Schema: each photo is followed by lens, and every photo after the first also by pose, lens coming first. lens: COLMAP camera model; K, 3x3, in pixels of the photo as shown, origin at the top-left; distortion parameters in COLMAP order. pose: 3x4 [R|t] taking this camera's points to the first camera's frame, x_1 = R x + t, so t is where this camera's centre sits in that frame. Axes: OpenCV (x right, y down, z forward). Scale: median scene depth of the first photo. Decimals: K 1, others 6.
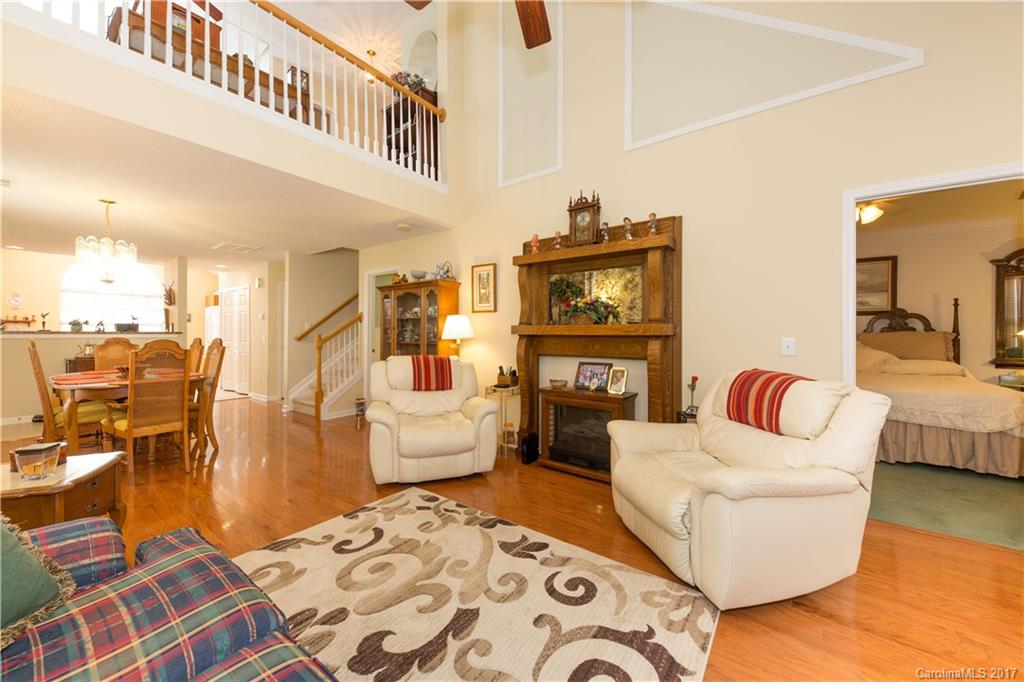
lens RADIAL K [[376.8, 0, 514.3], [0, 376.8, 335.0], [0, 0, 1]] dist [-0.000287, -0.000357]
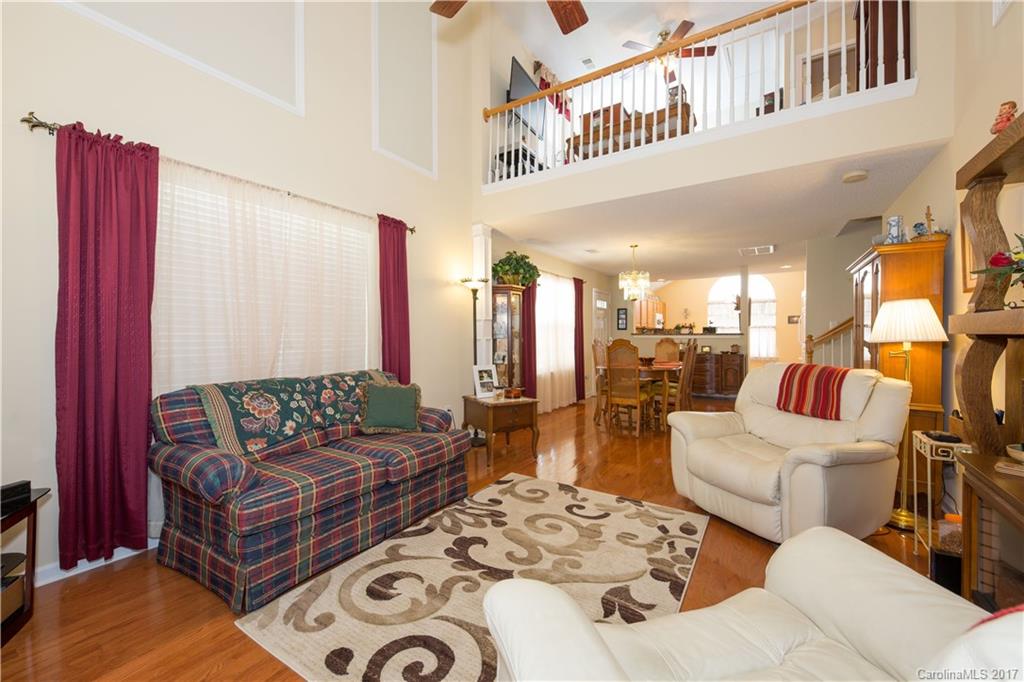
lens RADIAL K [[408.8, 0, 513.0], [0, 408.8, 338.3], [0, 0, 1]] dist [0.004336, 0.000016]
pose [[0.061816, 0.004925, -0.998075, 0.833693], [-0.001935, 0.999987, 0.004815, 0.006194], [0.998086, 0.001633, 0.061825, 0.698705]]
